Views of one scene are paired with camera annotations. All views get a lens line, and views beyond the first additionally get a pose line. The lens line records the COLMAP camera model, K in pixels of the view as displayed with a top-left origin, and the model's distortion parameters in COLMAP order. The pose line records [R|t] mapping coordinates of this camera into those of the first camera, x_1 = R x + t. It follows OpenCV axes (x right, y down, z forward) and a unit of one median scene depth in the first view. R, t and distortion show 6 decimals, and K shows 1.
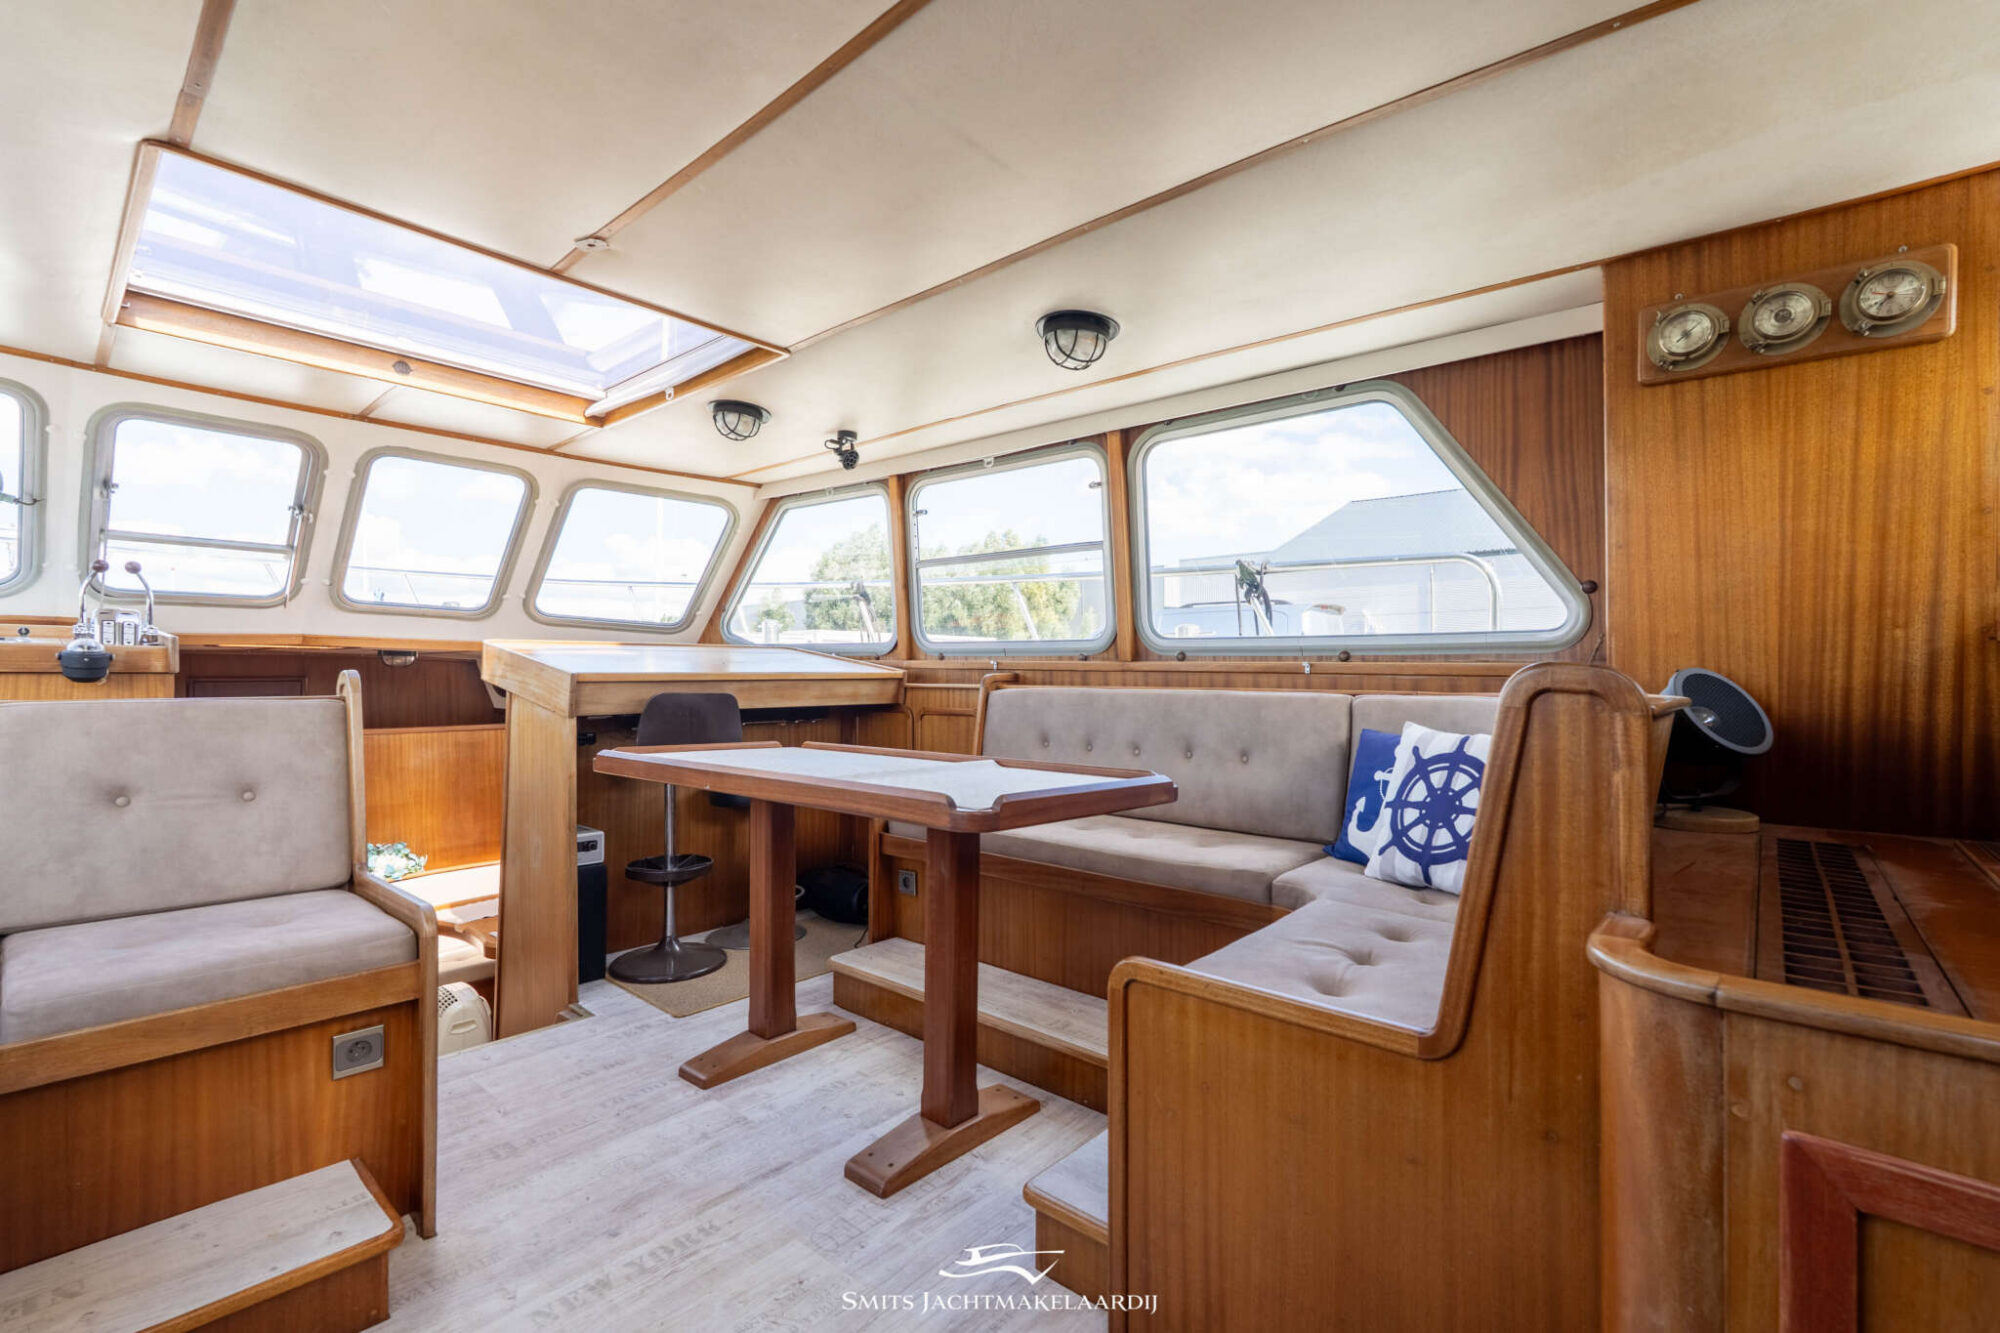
lens RADIAL K [[878.1, 0, 999.1], [0, 878.1, 668.8], [0, 0, 1]] dist [-0.003587, 0.000451]
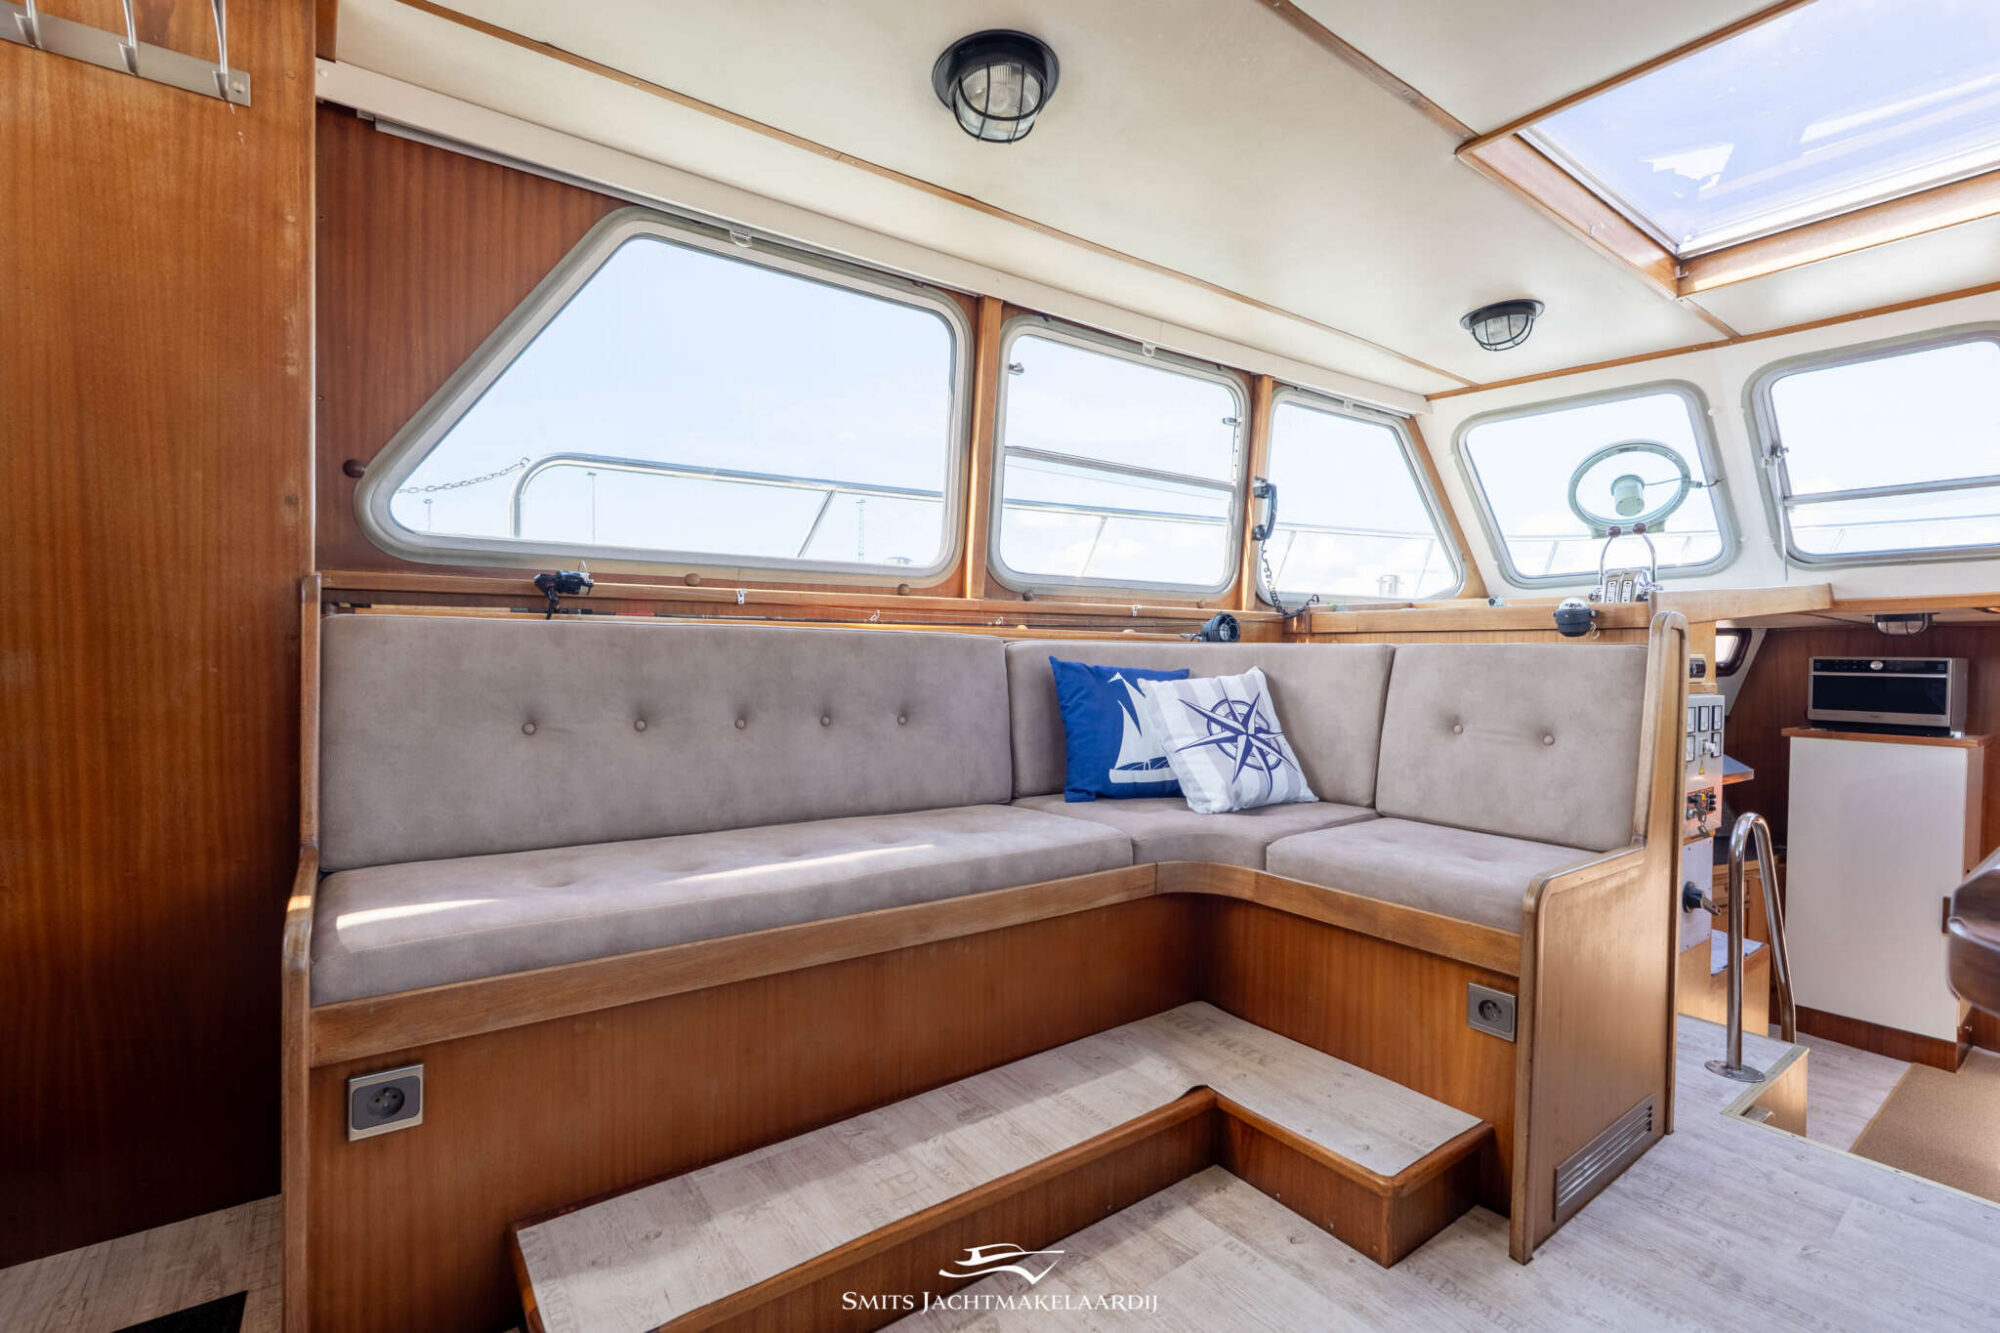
lens RADIAL K [[878.1, 0, 999.1], [0, 878.1, 668.8], [0, 0, 1]] dist [-0.003587, 0.000451]
pose [[-0.210875, 0.008682, -0.977475, 0.163985], [-0.005654, 0.999933, 0.010101, 0.037548], [0.977497, 0.007657, -0.210811, 0.389652]]
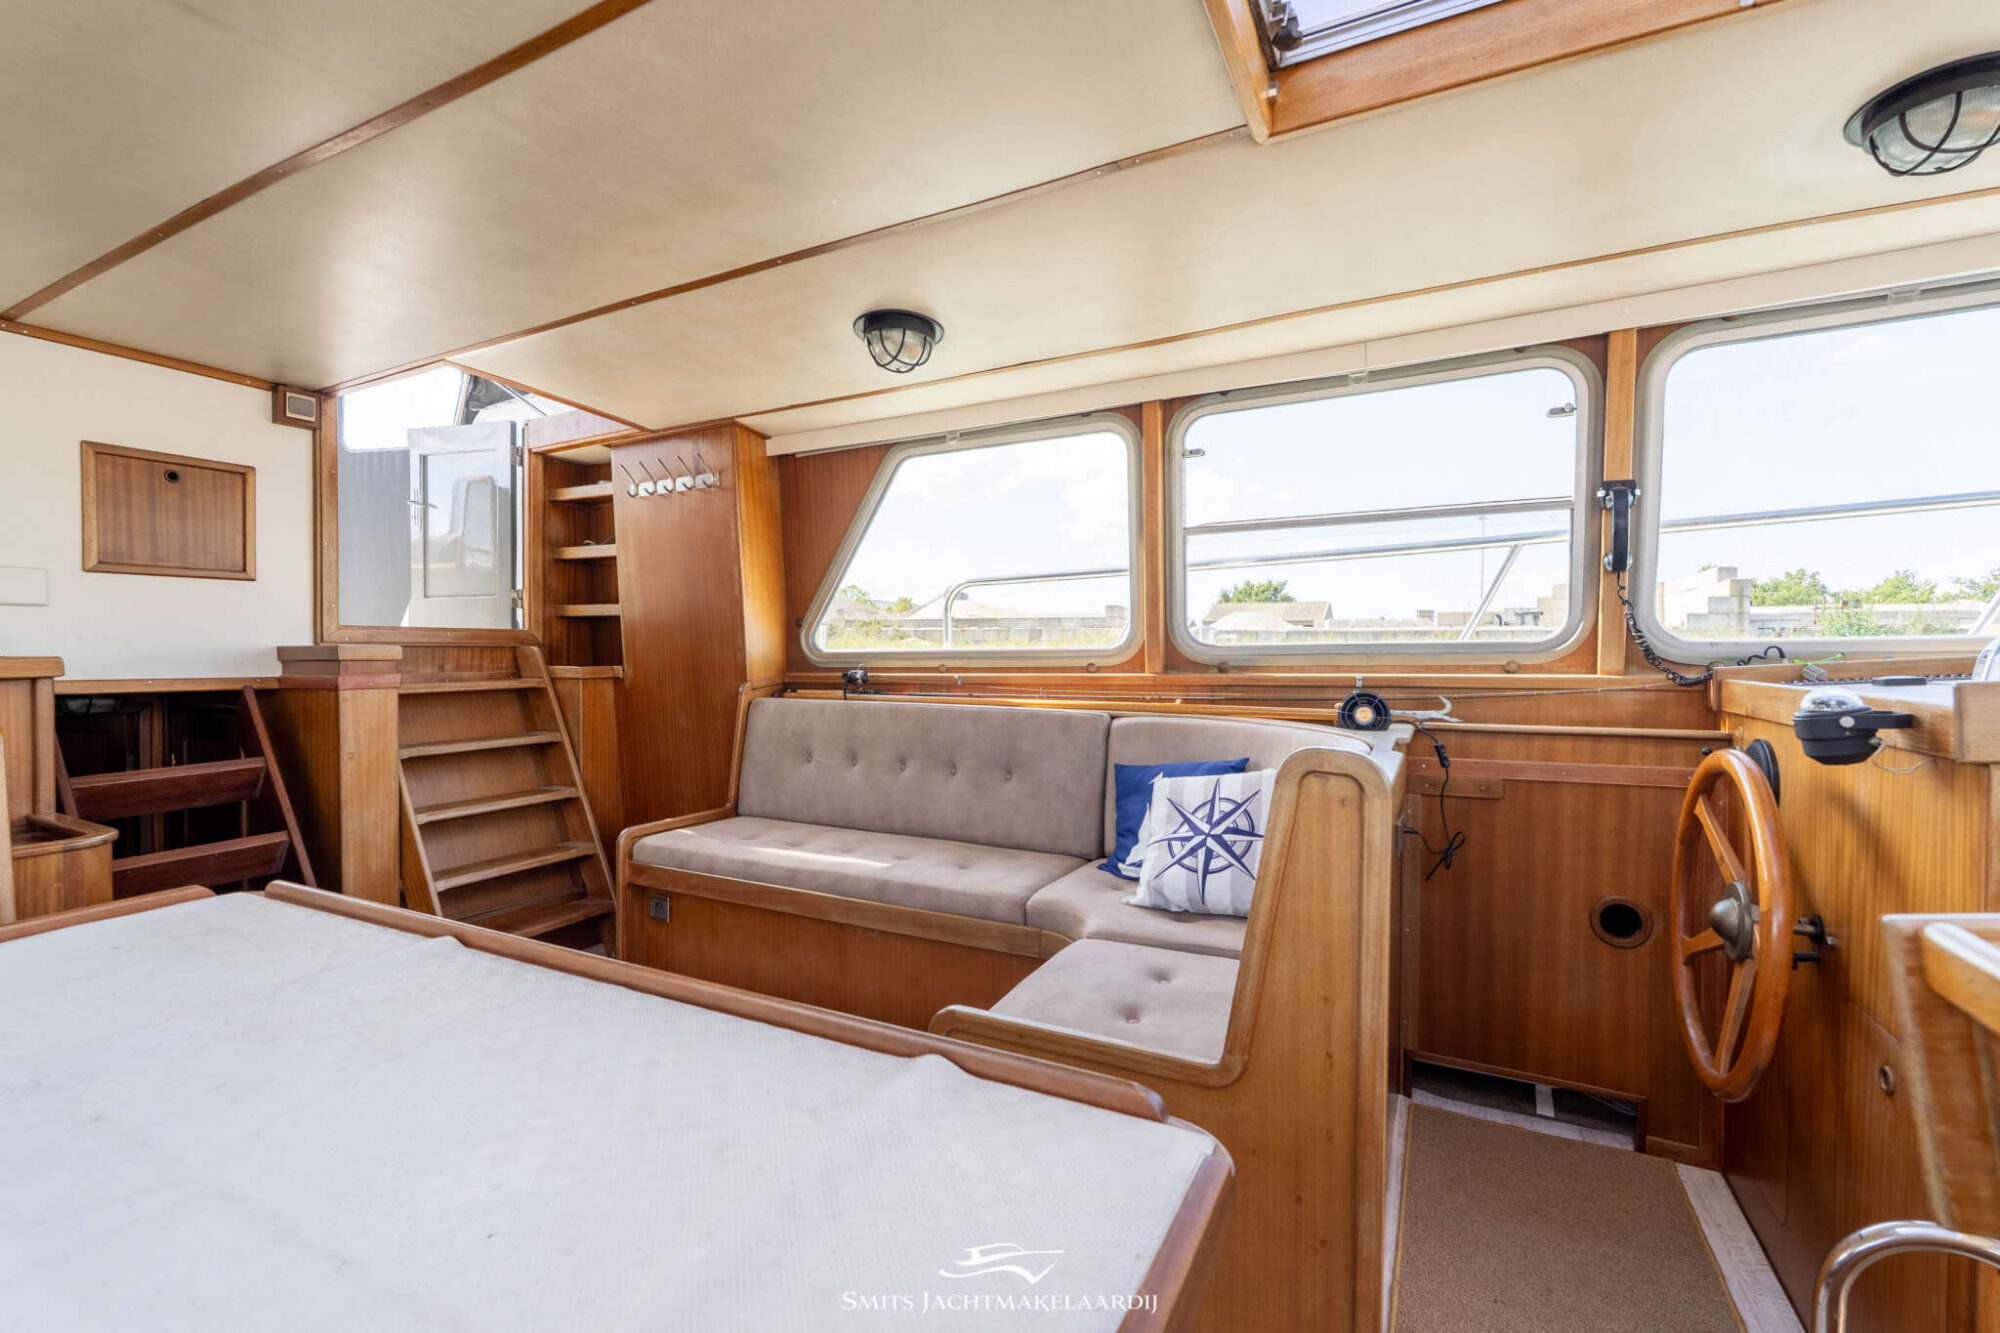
lens RADIAL K [[878.1, 0, 999.1], [0, 878.1, 668.8], [0, 0, 1]] dist [-0.003587, 0.000451]
pose [[-0.968203, 0.001098, -0.250165, -0.283598], [-0.002158, 0.999916, 0.012741, -0.040417], [0.250158, 0.012876, -0.968119, 1.070235]]
